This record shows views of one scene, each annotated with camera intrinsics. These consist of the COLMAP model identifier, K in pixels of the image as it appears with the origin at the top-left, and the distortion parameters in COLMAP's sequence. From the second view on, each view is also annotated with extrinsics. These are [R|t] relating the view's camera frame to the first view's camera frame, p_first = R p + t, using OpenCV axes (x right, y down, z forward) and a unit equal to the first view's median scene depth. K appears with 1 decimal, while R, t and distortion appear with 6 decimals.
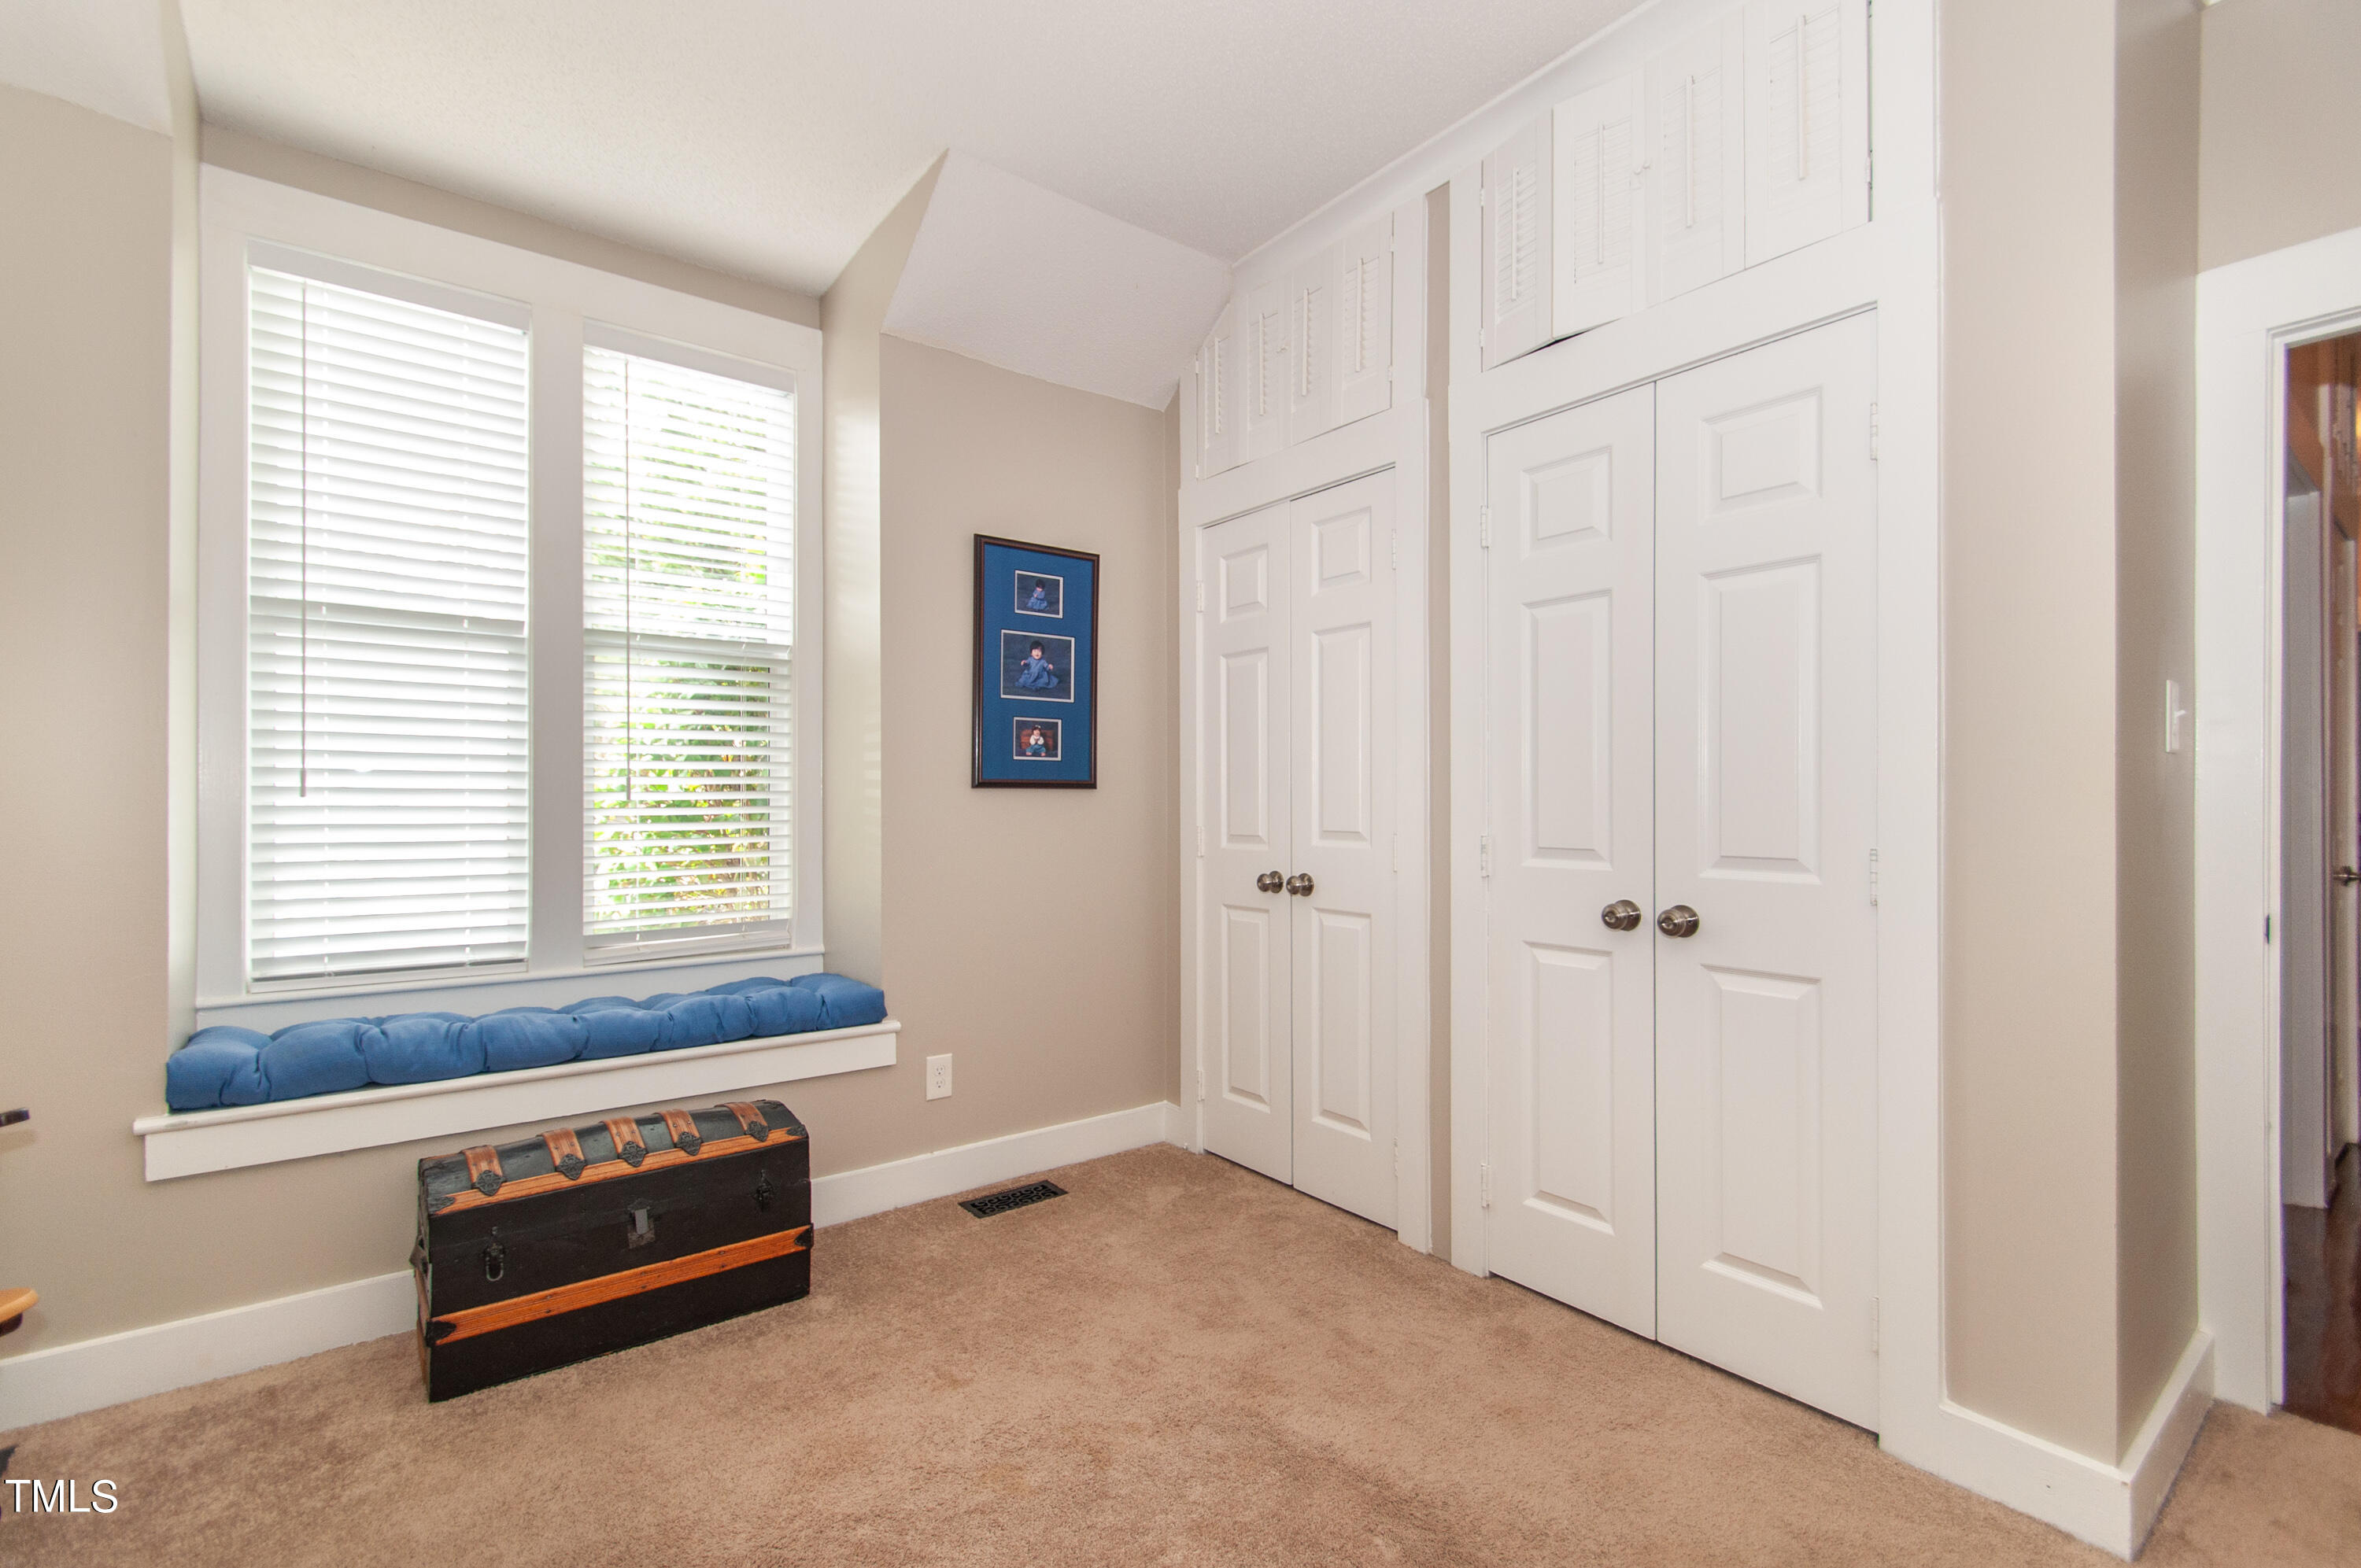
lens RADIAL K [[1039.8, 0, 1151.7], [0, 1039.8, 797.7], [0, 0, 1]] dist [-0.000631, -0.000121]
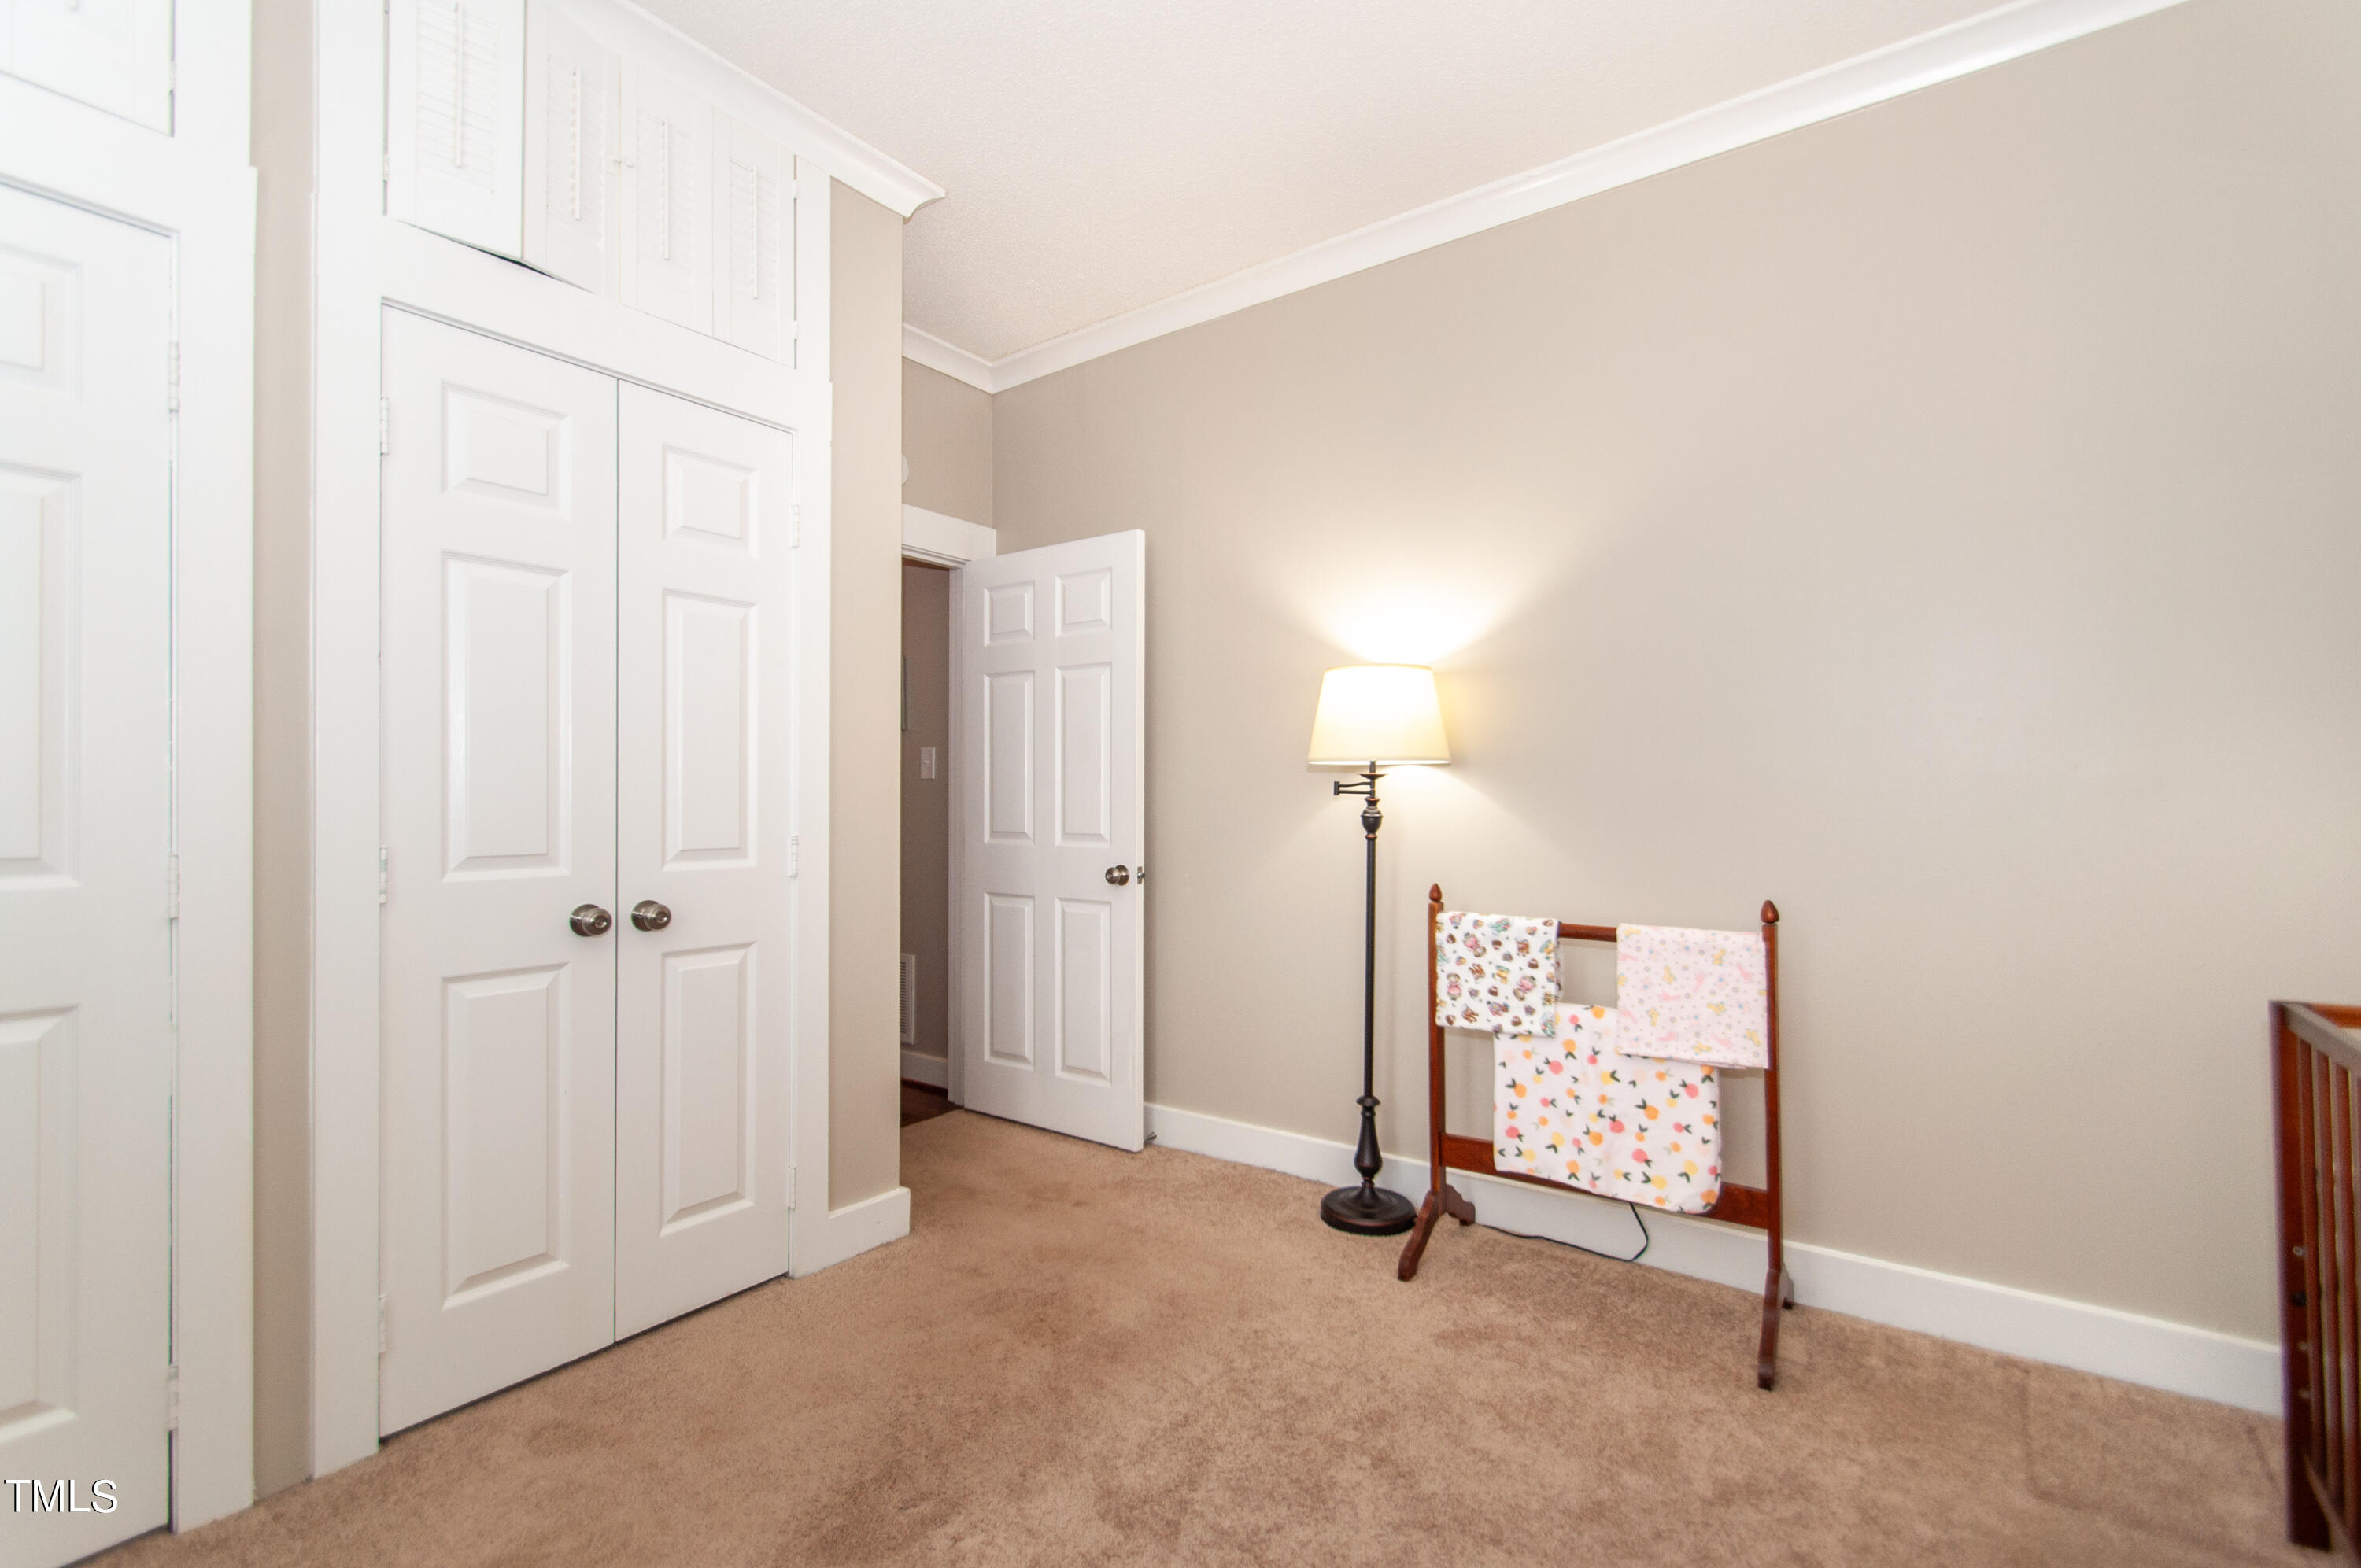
lens RADIAL K [[1039.8, 0, 1151.7], [0, 1039.8, 797.7], [0, 0, 1]] dist [-0.000631, -0.000121]
pose [[-0.273383, -0.000420, 0.961905, -0.641975], [-0.006689, 0.999977, -0.001464, -0.001634], [-0.961882, -0.006834, -0.273379, 0.814471]]
